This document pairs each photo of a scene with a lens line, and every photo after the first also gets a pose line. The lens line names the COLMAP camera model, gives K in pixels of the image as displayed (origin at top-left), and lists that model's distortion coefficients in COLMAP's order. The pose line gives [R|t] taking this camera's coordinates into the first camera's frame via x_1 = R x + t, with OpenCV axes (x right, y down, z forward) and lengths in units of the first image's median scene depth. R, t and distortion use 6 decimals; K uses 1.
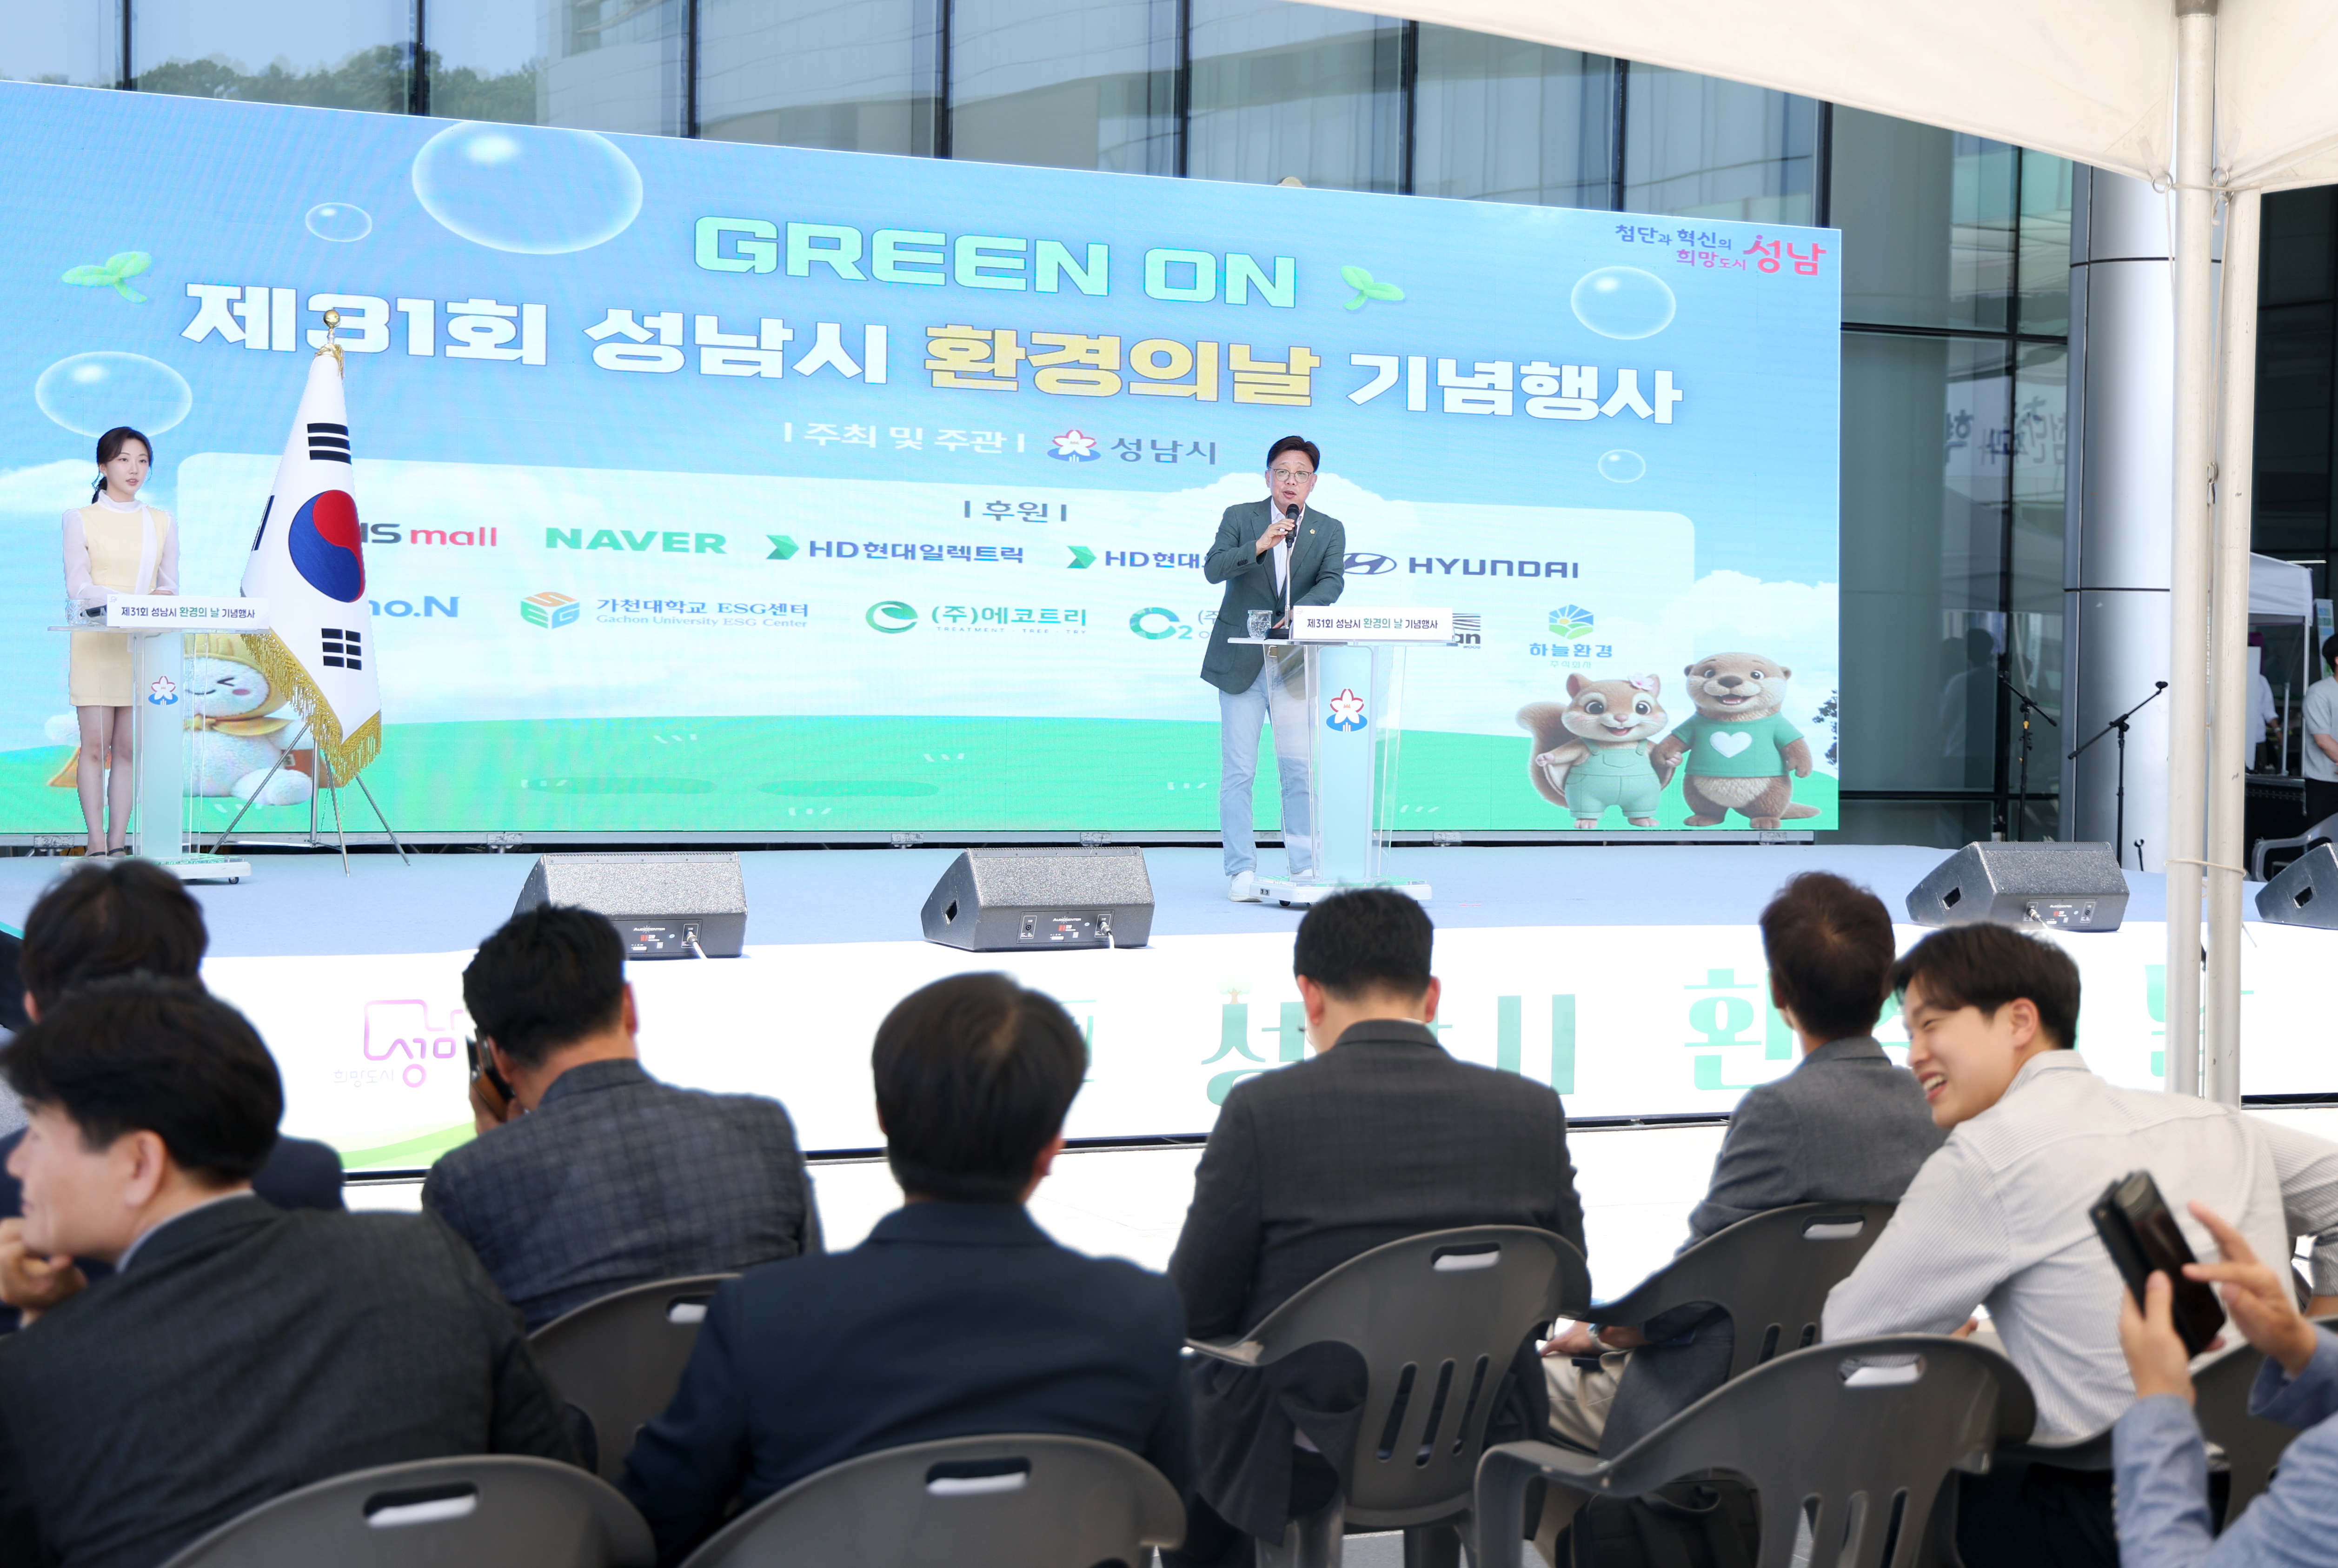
lens RADIAL K [[3357.6, 0, 1168.9], [0, 3357.6, 777.6], [0, 0, 1]] dist [0.213001, 0.000000]
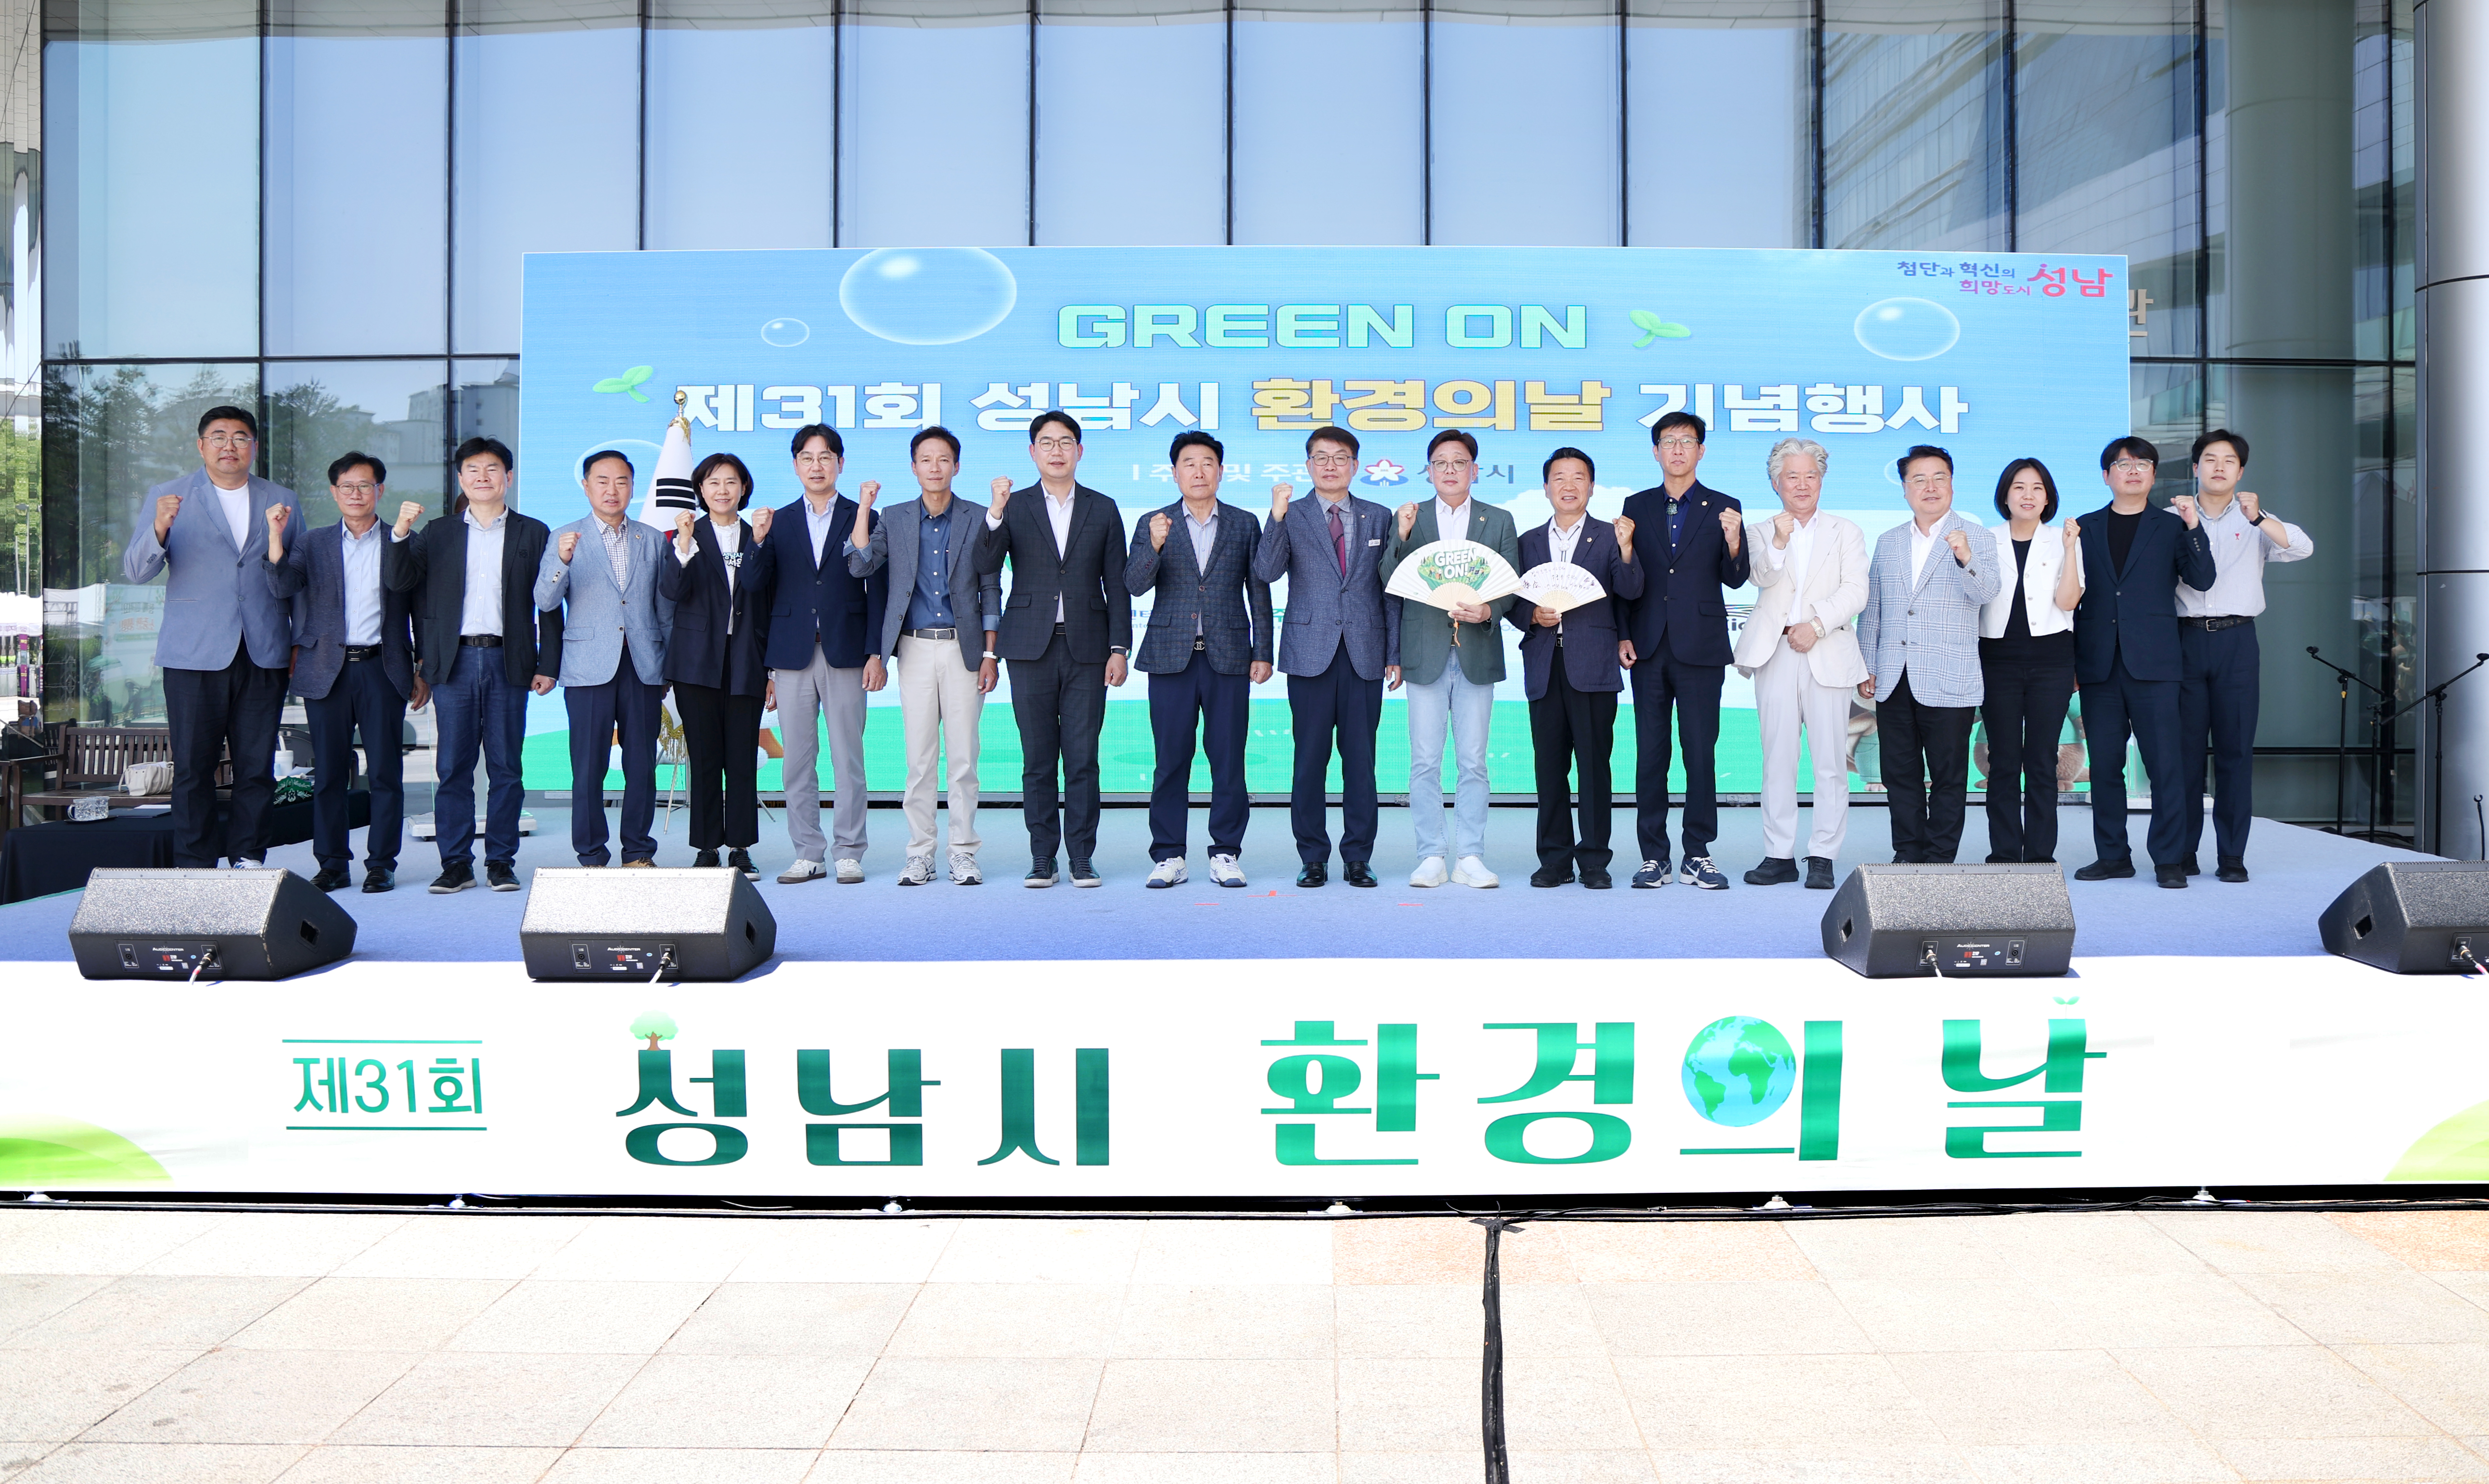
lens RADIAL K [[1985.3, 0, 1243.6], [0, 1985.3, 725.5], [0, 0, 1]] dist [-0.026287, -0.008606]
pose [[0.926333, -0.004064, -0.376684, 0.193466], [0.003998, 0.999992, -0.000958, -0.007882], [0.376685, -0.000619, 0.926341, 0.326986]]
